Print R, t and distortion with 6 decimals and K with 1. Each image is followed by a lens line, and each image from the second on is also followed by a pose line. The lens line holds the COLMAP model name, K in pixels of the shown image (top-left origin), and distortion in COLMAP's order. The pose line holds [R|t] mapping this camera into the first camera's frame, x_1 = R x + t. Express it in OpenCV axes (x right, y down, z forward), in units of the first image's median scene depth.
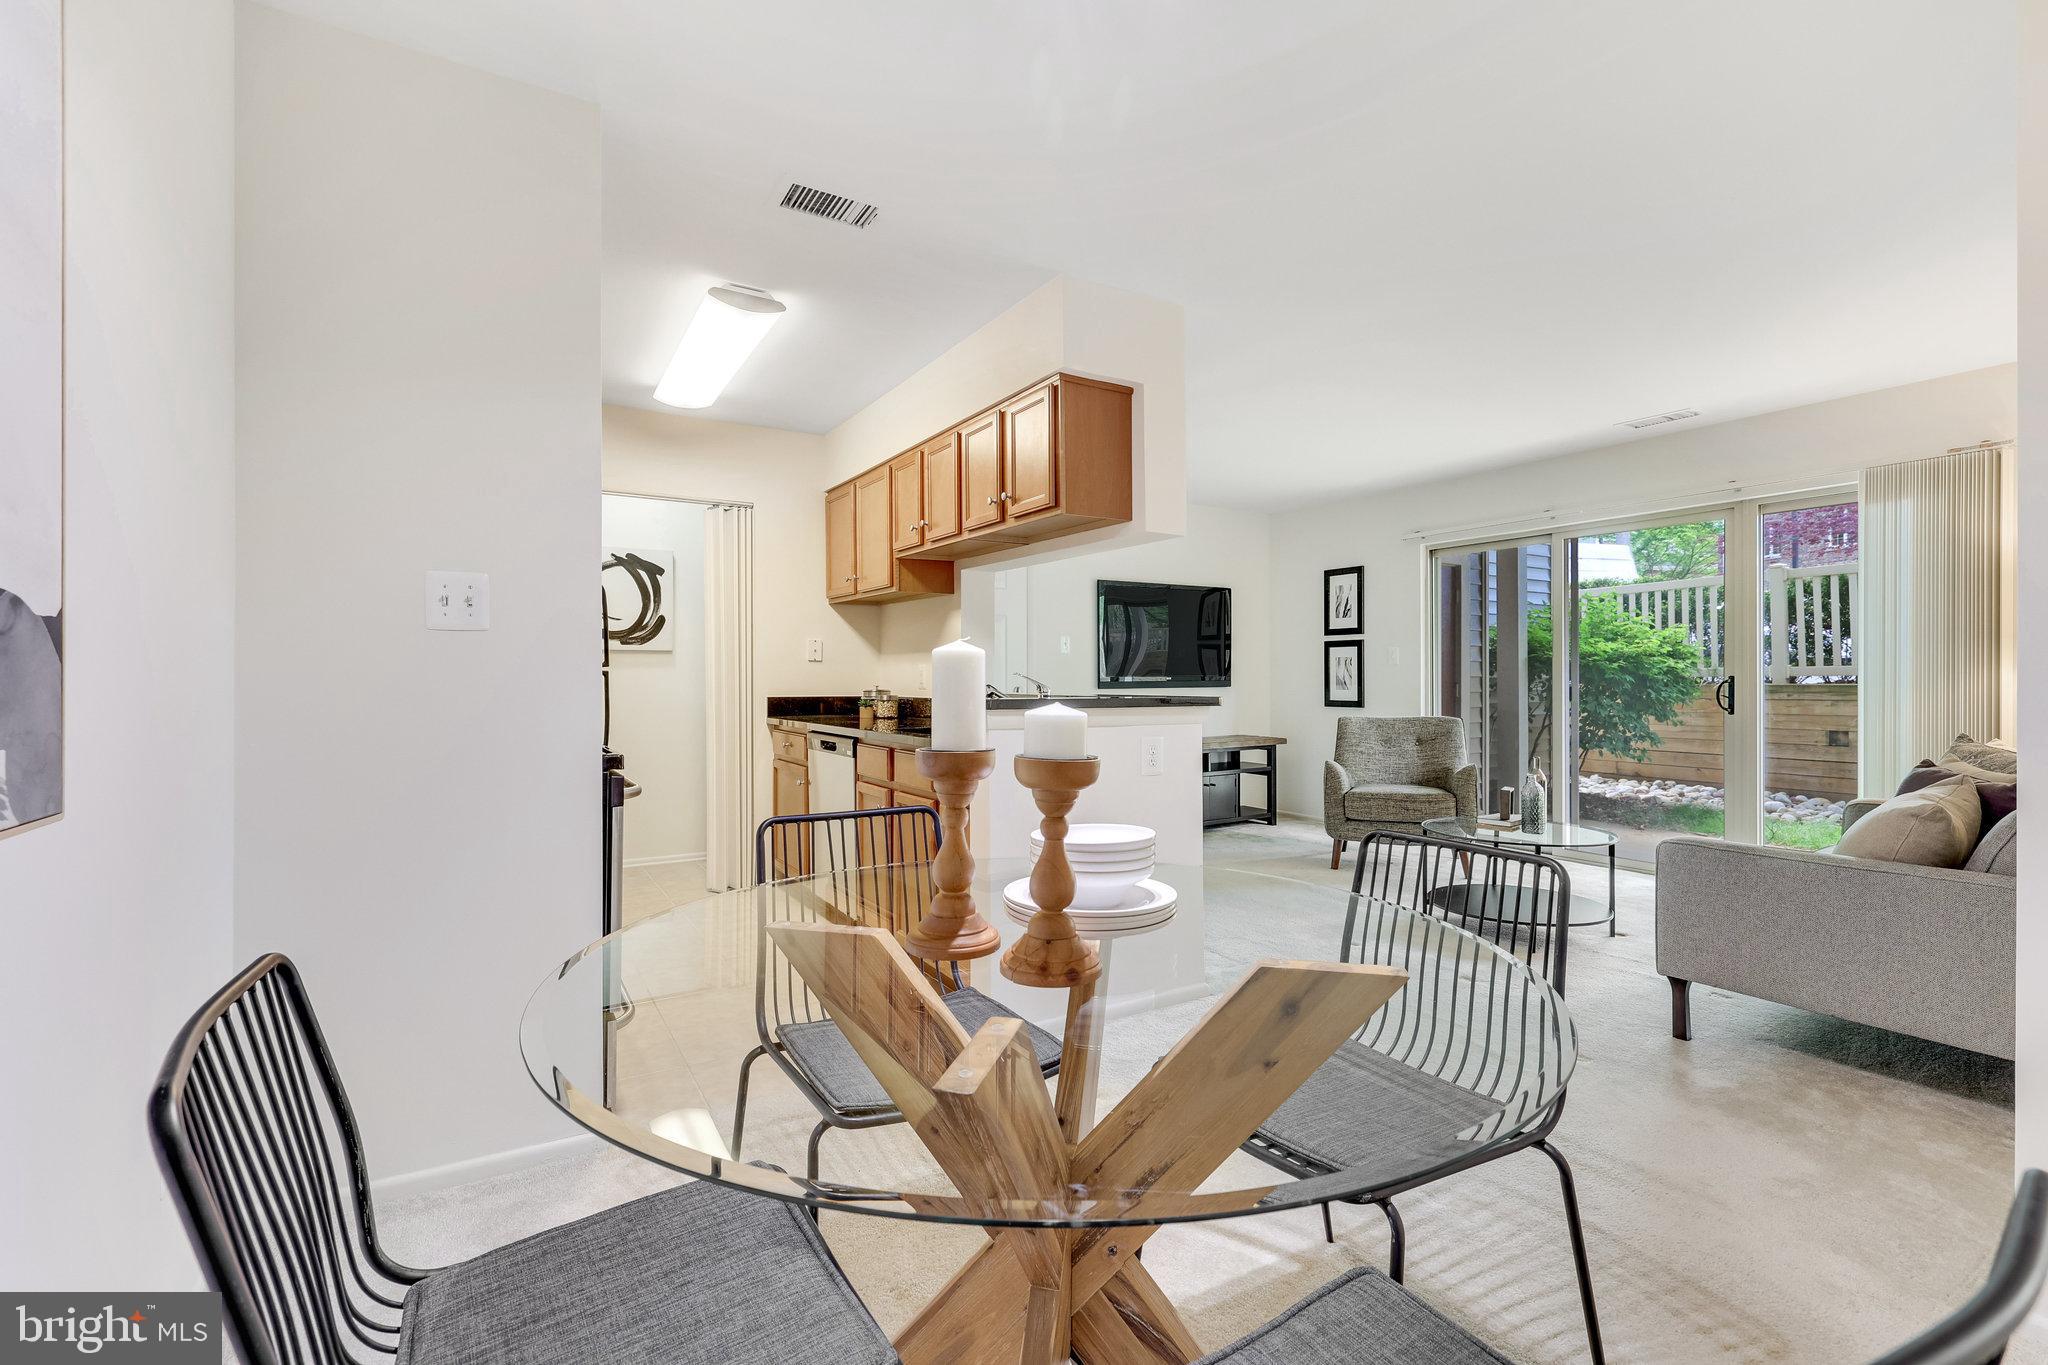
lens RADIAL K [[882.6, 0, 1025.0], [0, 882.6, 676.7], [0, 0, 1]] dist [-0.001803, -0.000238]
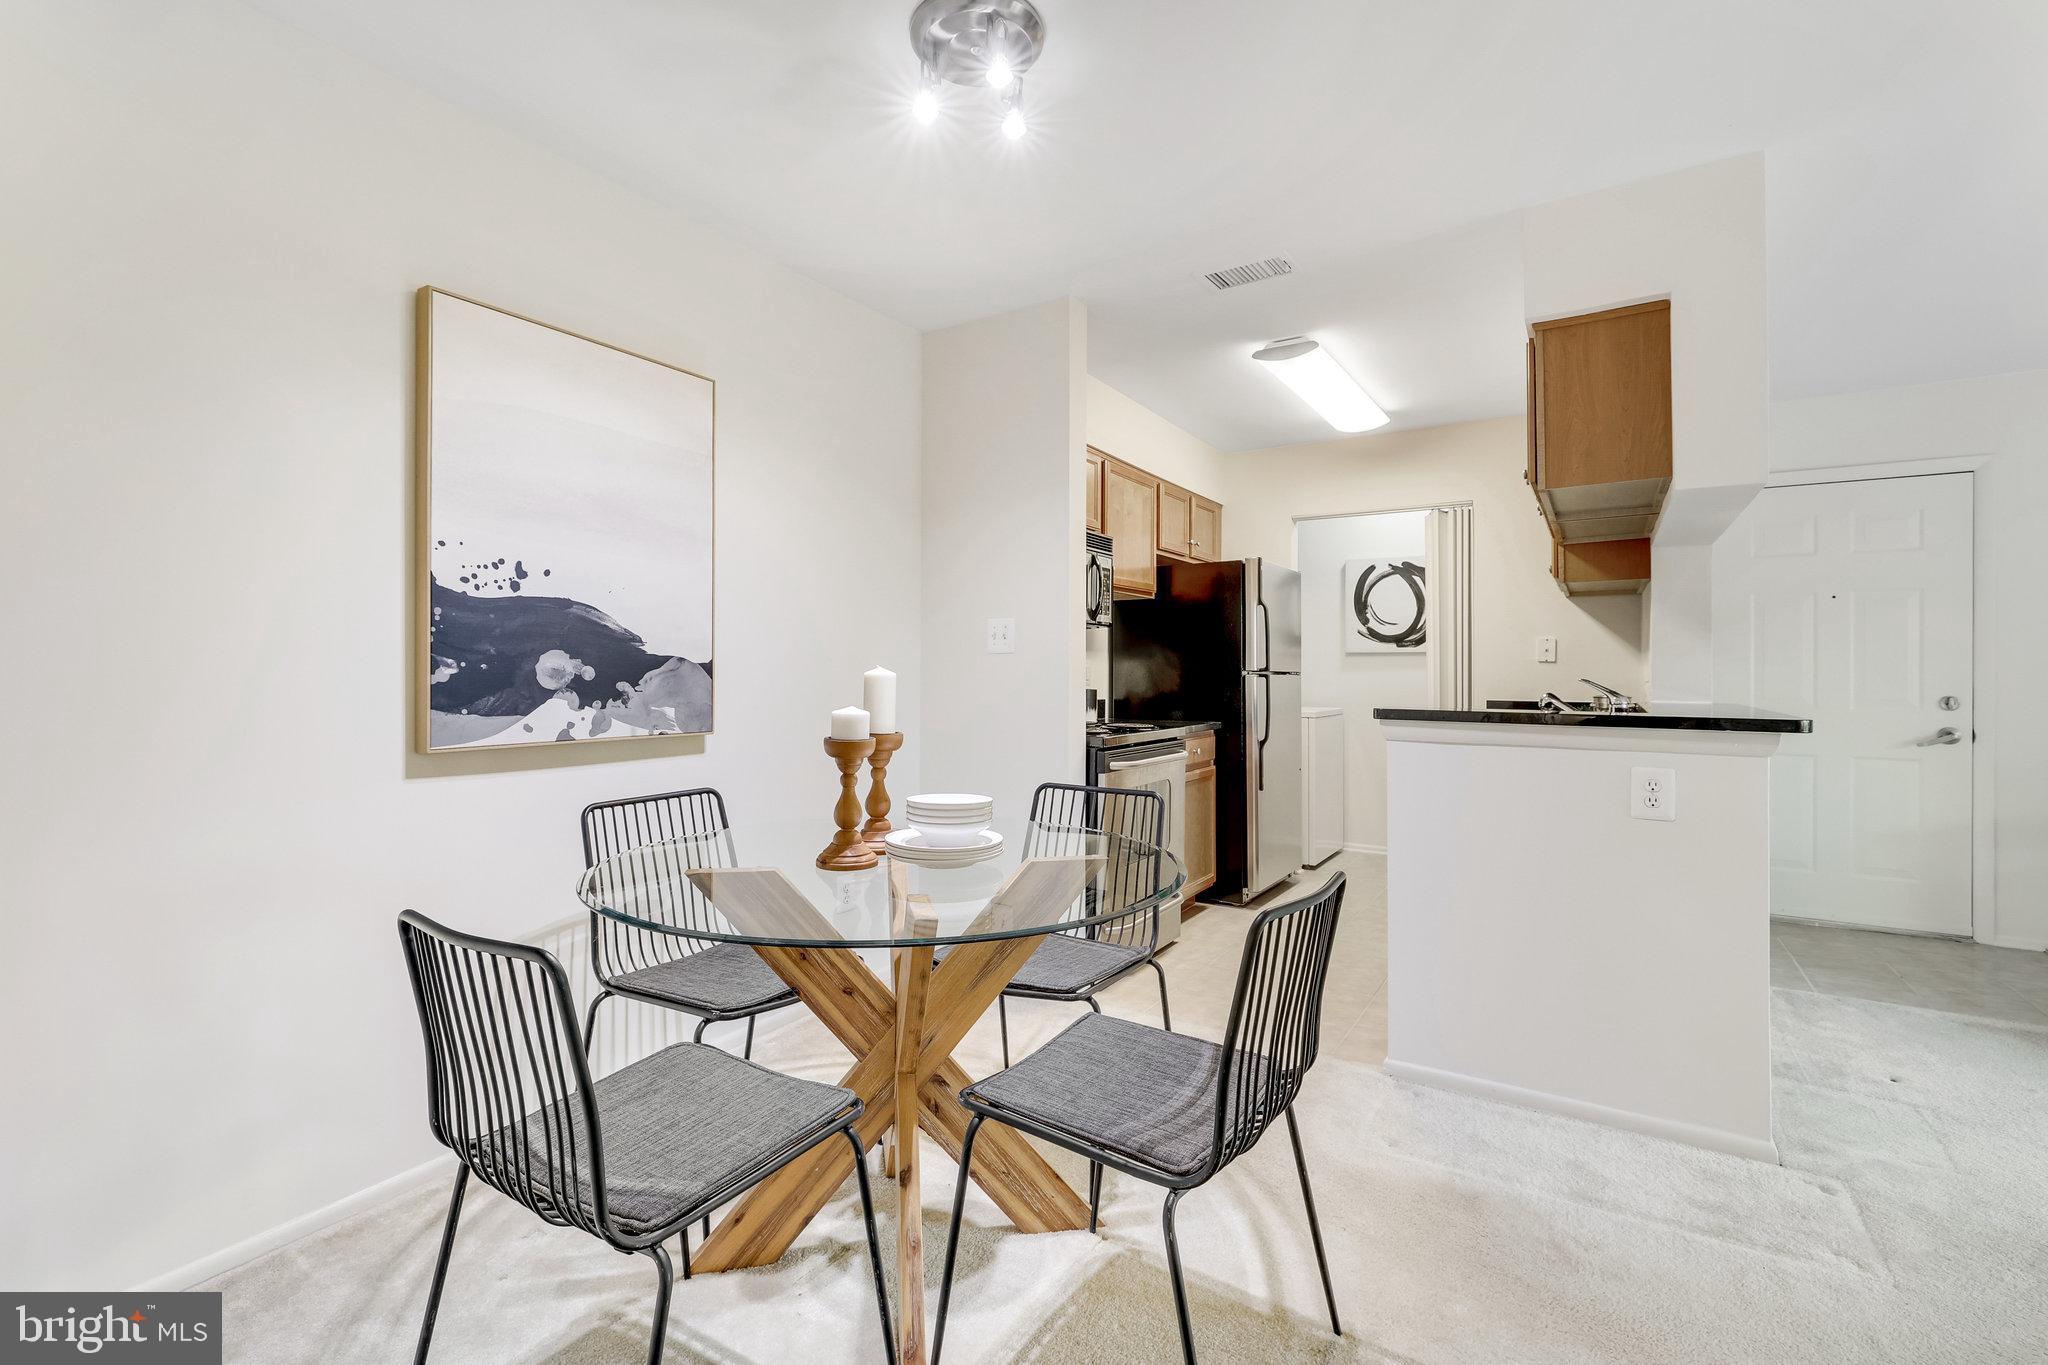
lens RADIAL K [[901.2, 0, 1029.4], [0, 901.2, 673.1], [0, 0, 1]] dist [0.000224, 0.000248]
pose [[0.451230, 0.004486, -0.892397, 0.250069], [-0.002337, 0.999990, 0.003845, -0.006156], [0.892405, 0.000351, 0.451236, 0.077536]]
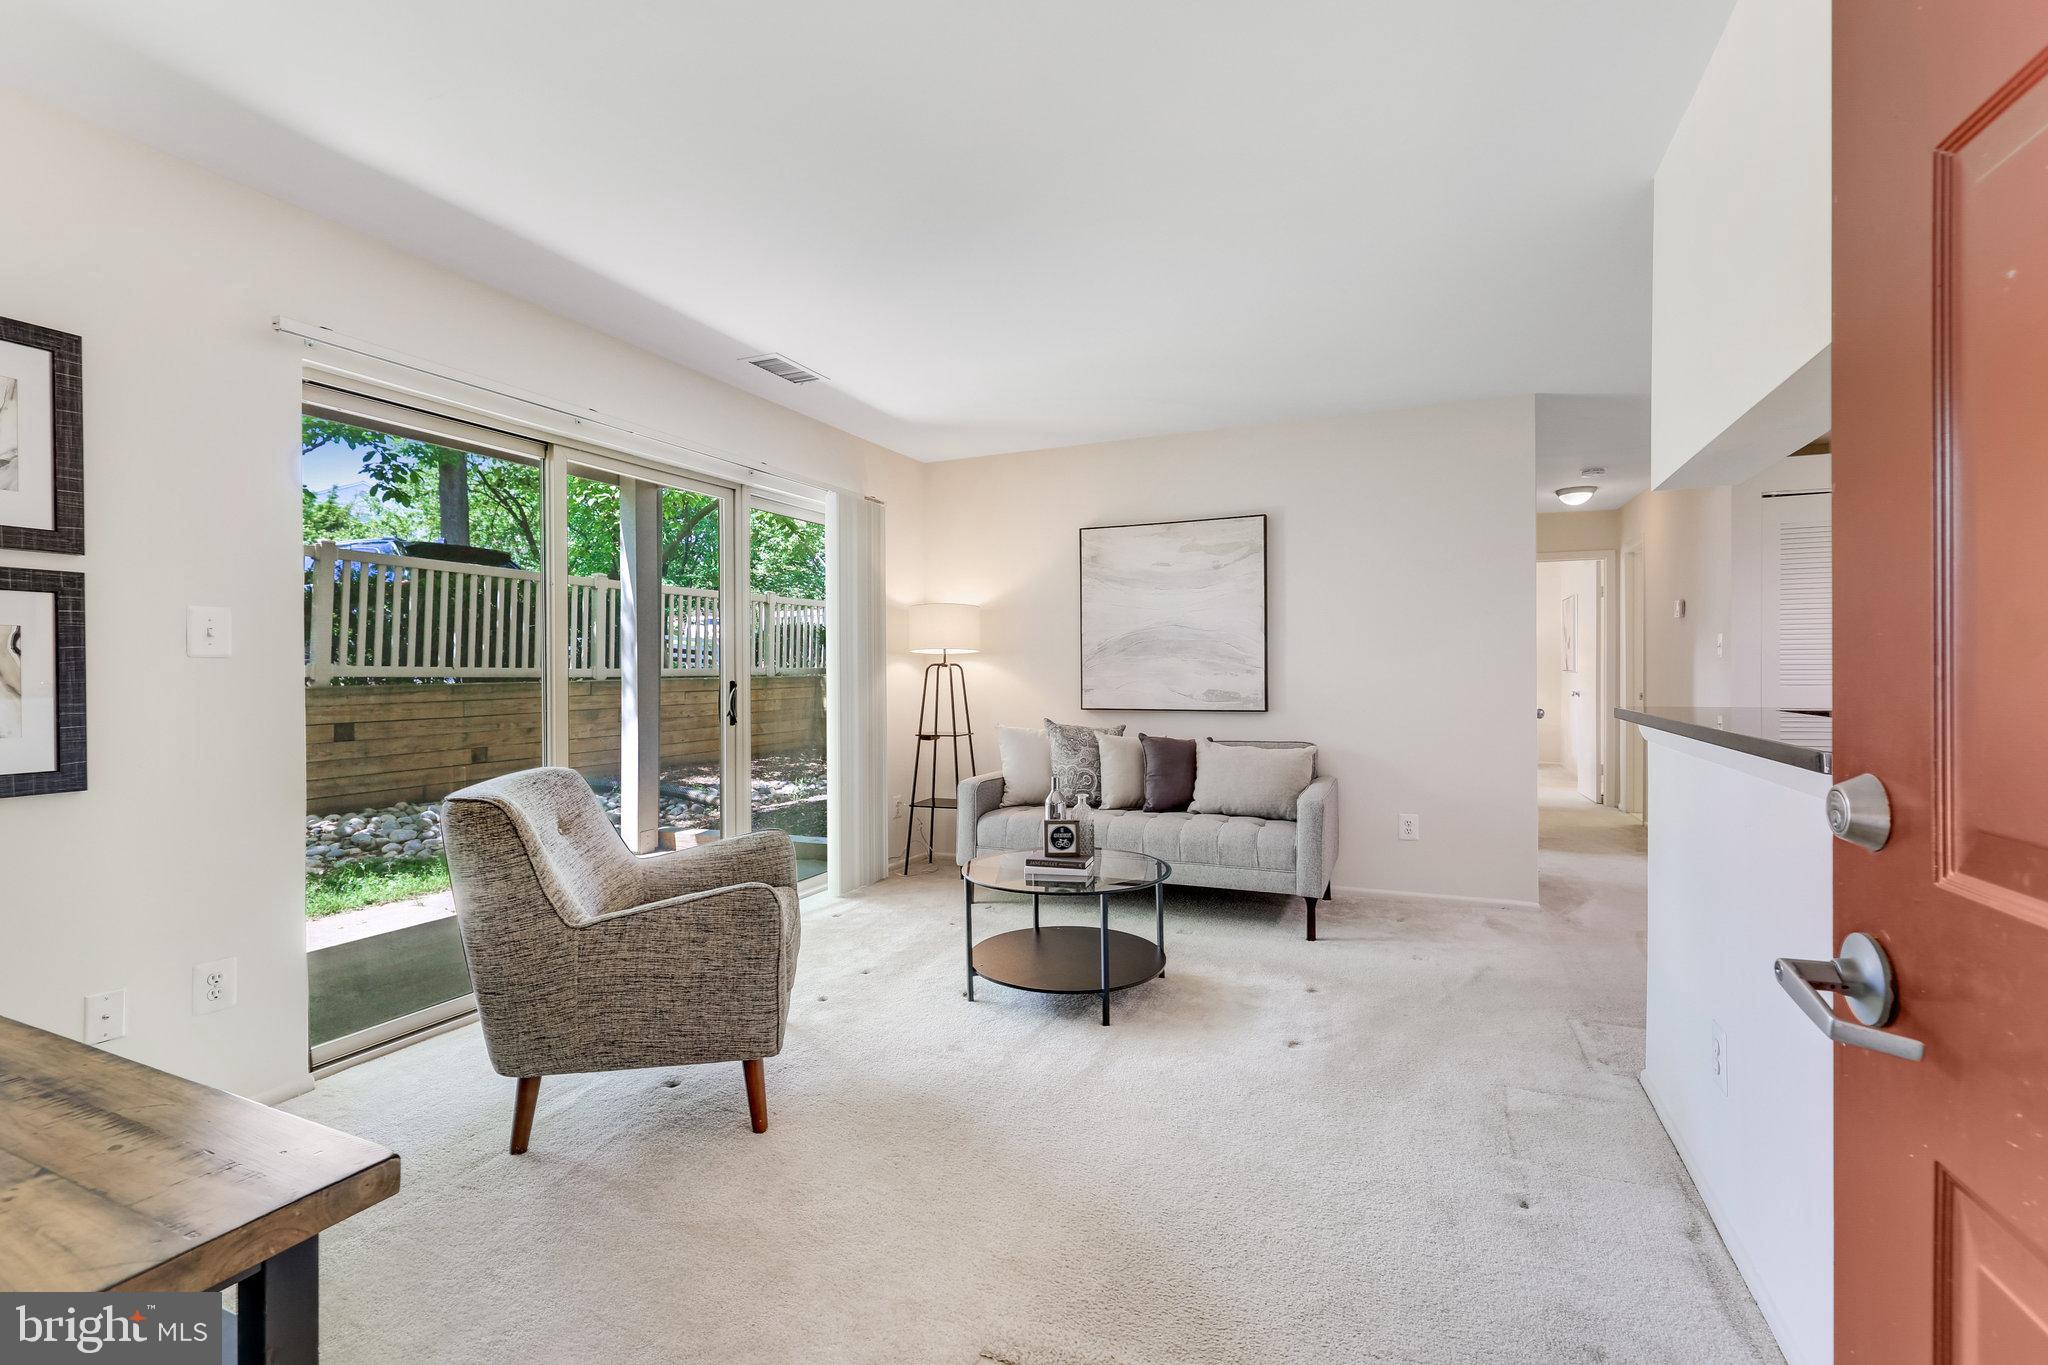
lens RADIAL K [[901.2, 0, 1029.4], [0, 901.2, 673.1], [0, 0, 1]] dist [0.000224, 0.000248]
pose [[-0.577139, 0.003690, 0.816638, -0.071521], [0.005189, 0.999986, -0.000851, -0.004283], [-0.816630, 0.003747, -0.577150, 0.876884]]
